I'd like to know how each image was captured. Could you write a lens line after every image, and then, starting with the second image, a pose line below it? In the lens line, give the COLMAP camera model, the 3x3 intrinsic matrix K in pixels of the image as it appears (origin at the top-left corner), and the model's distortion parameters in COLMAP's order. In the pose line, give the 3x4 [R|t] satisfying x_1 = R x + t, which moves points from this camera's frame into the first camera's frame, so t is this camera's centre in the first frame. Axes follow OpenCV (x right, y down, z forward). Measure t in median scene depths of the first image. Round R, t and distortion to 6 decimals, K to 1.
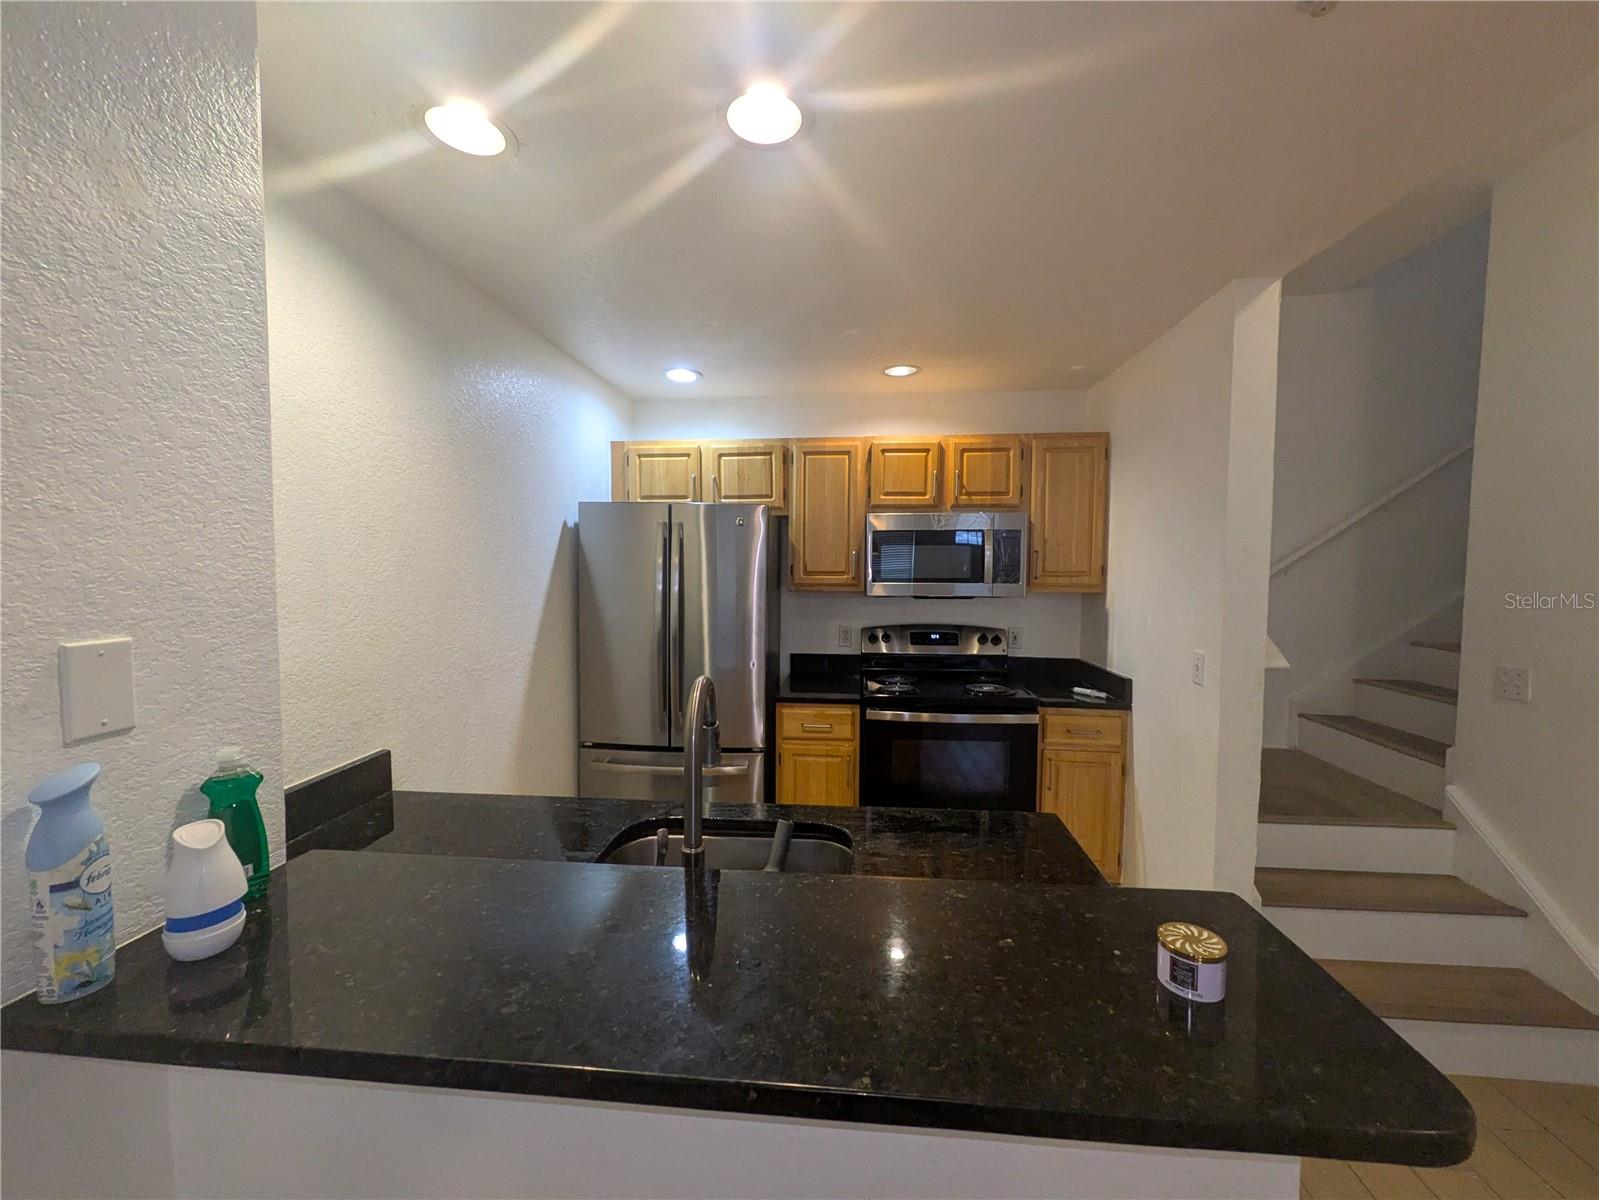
lens RADIAL K [[639.1, 0, 798.9], [0, 639.1, 598.5], [0, 0, 1]] dist [0.002289, -0.000066]
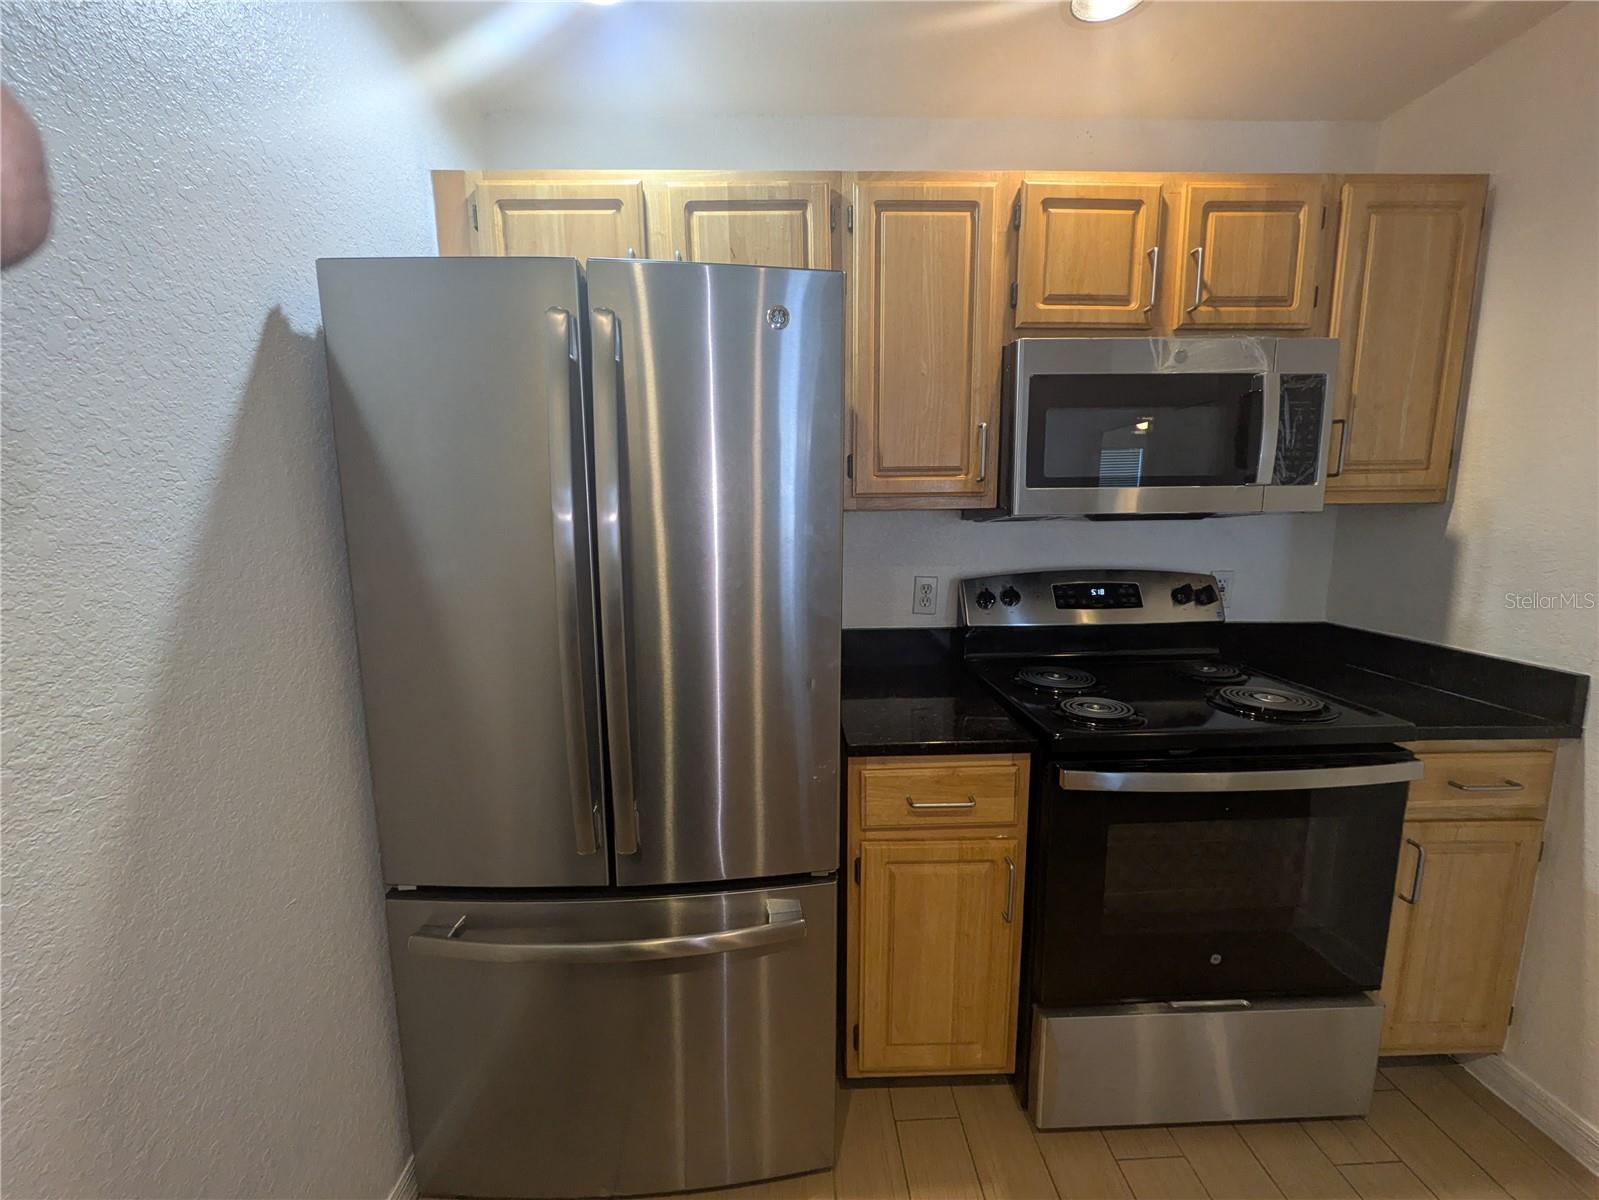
lens RADIAL K [[639.1, 0, 803.0], [0, 639.1, 601.9], [0, 0, 1]] dist [0.002289, -0.000066]
pose [[0.991385, -0.033162, 0.126713, -0.113969], [0.020338, 0.994659, 0.101191, 0.008168], [-0.129392, -0.097742, 0.986765, 0.535363]]
